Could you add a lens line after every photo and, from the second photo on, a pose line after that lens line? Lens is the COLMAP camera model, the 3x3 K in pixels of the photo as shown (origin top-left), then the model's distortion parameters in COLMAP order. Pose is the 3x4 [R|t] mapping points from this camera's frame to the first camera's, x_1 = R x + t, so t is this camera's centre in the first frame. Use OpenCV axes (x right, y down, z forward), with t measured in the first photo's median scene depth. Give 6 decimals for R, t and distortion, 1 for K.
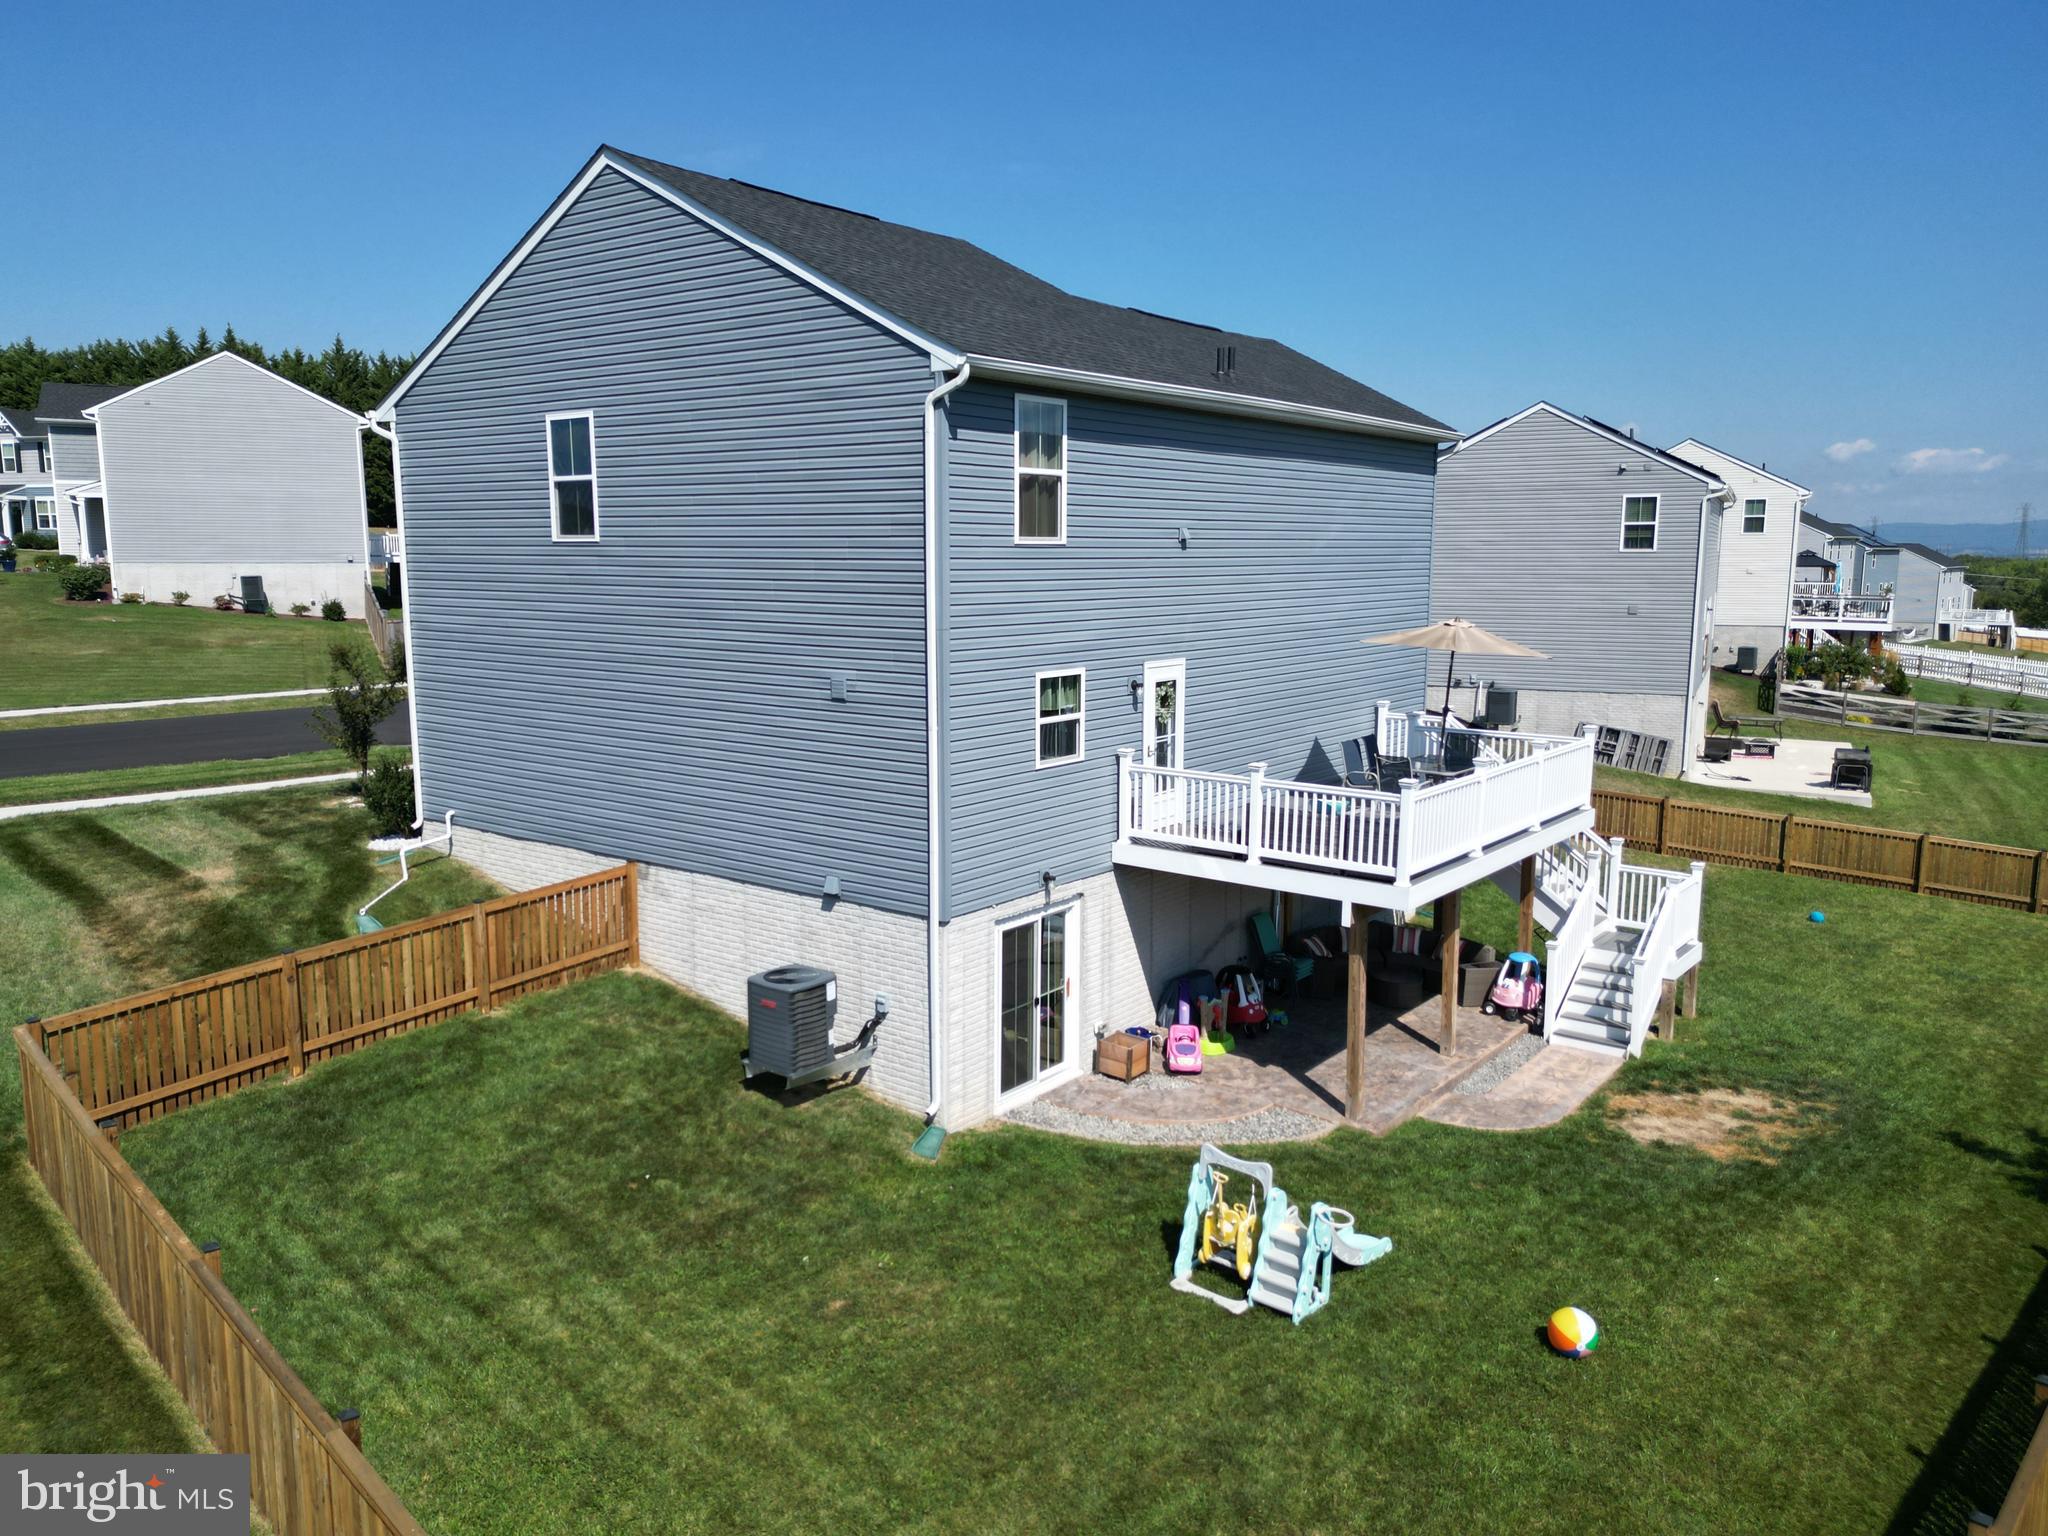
lens RADIAL K [[1483.9, 0, 1024.0], [0, 1483.9, 768.0], [0, 0, 1]] dist [0.092128, -0.144758]
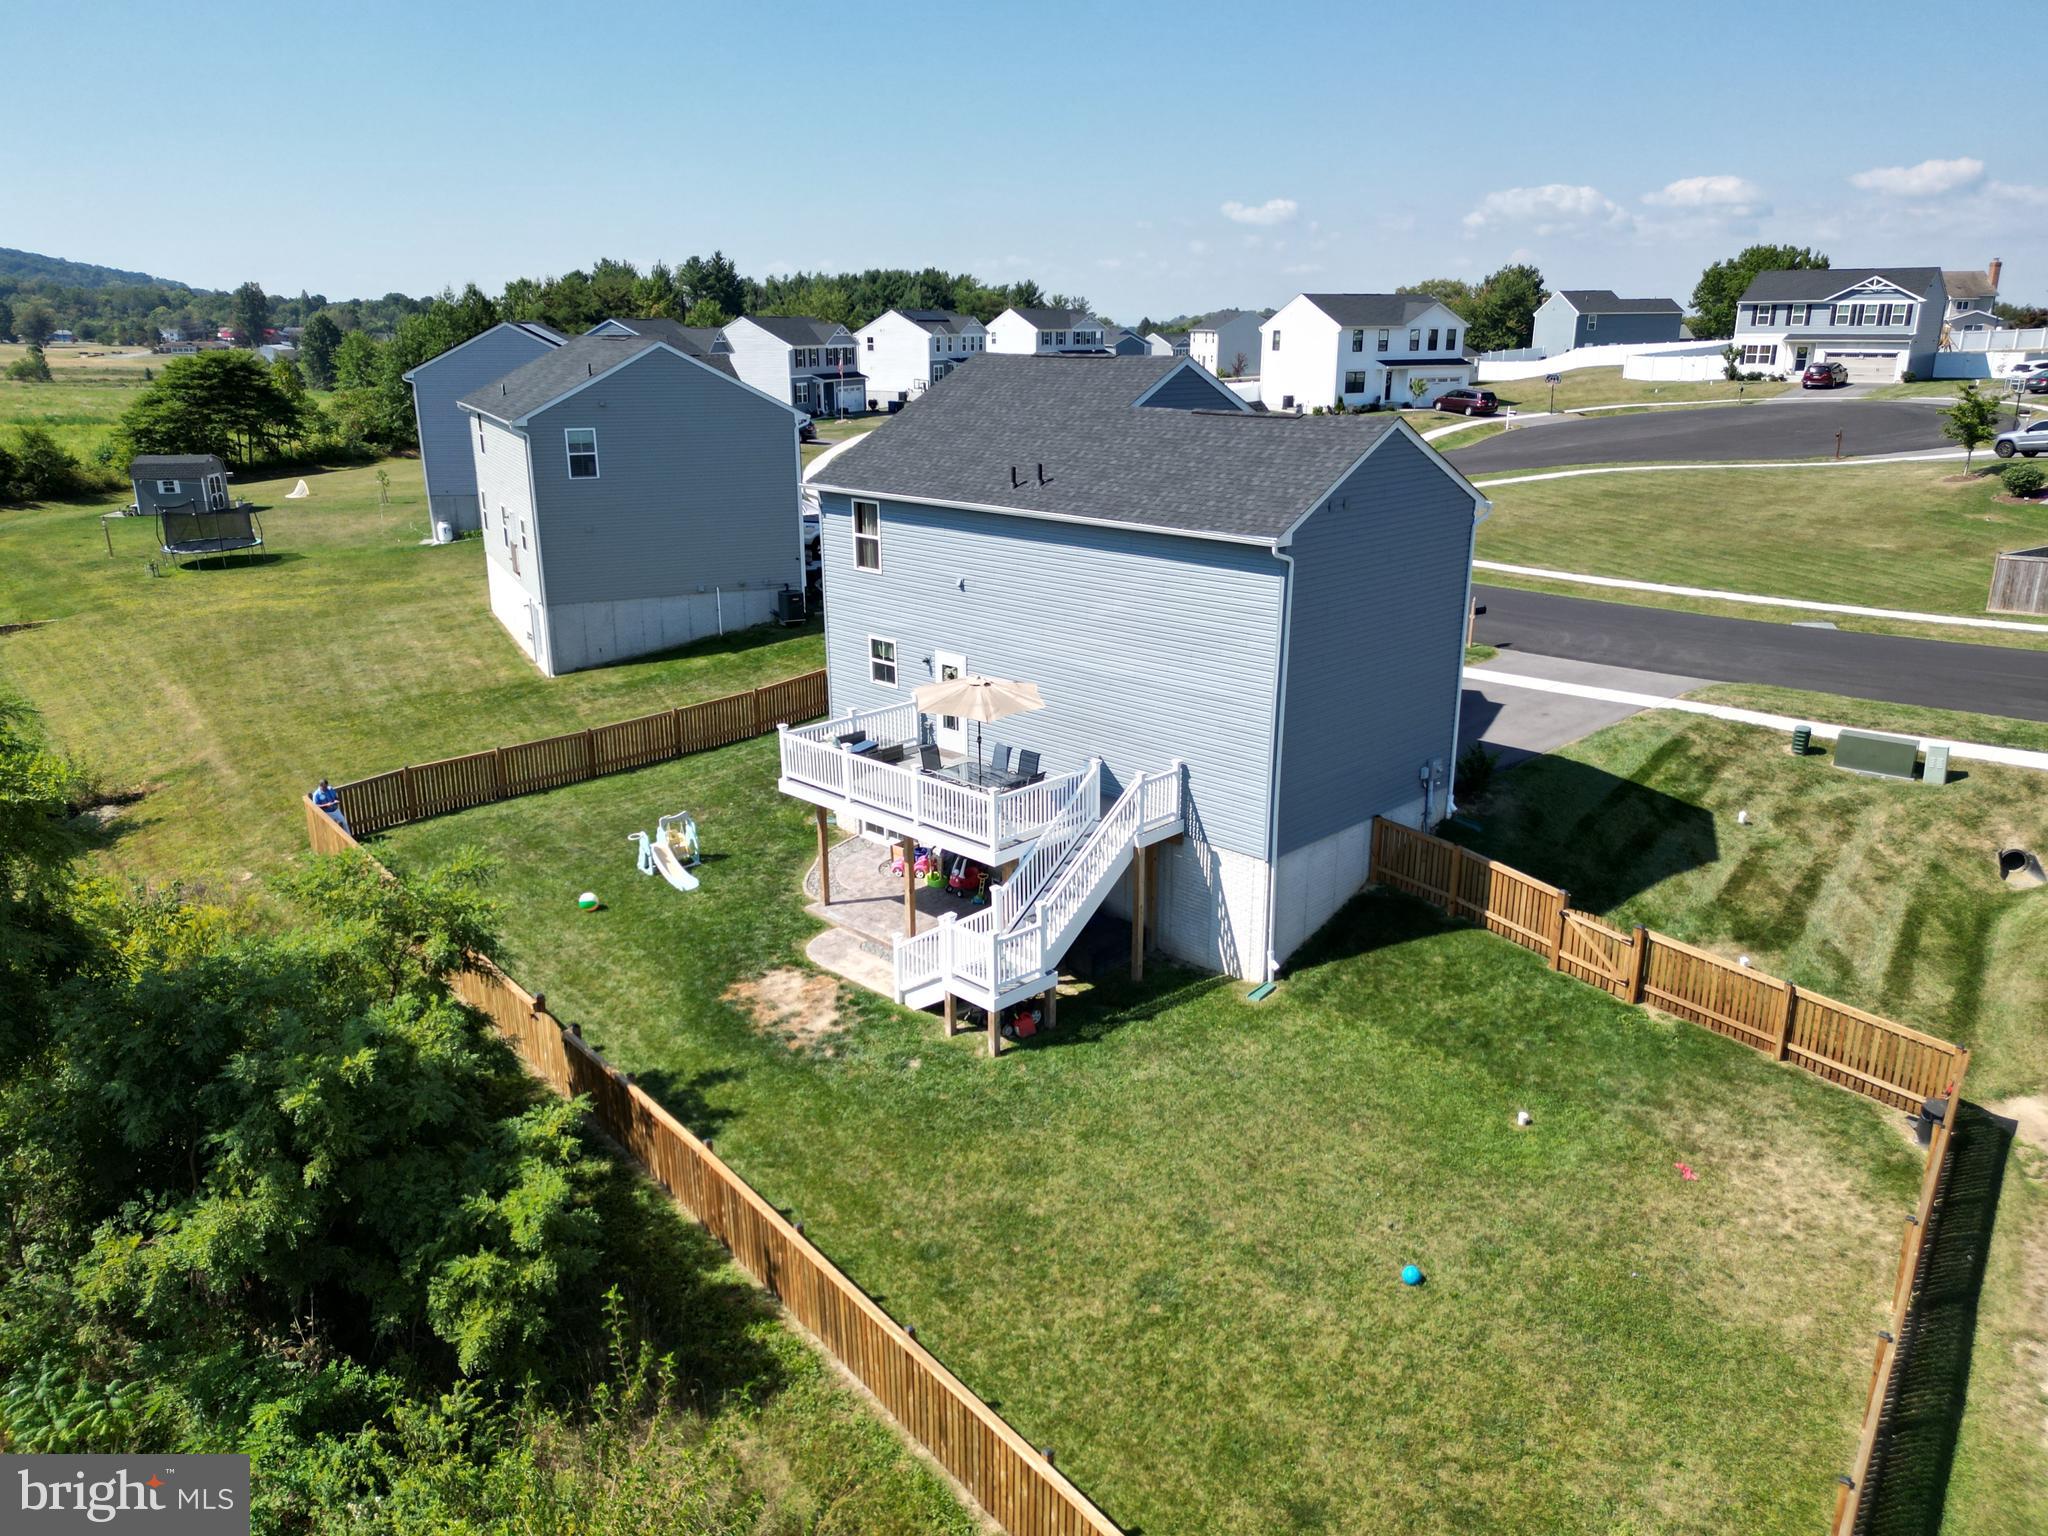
lens RADIAL K [[1478.7, 0, 1025.4], [0, 1478.7, 759.2], [0, 0, 1]] dist [0.072215, -0.092393]
pose [[-0.123760, 0.277635, -0.952682, 1.866191], [-0.138272, 0.945871, 0.293613, -0.503256], [0.982631, 0.168066, -0.078672, 1.344362]]
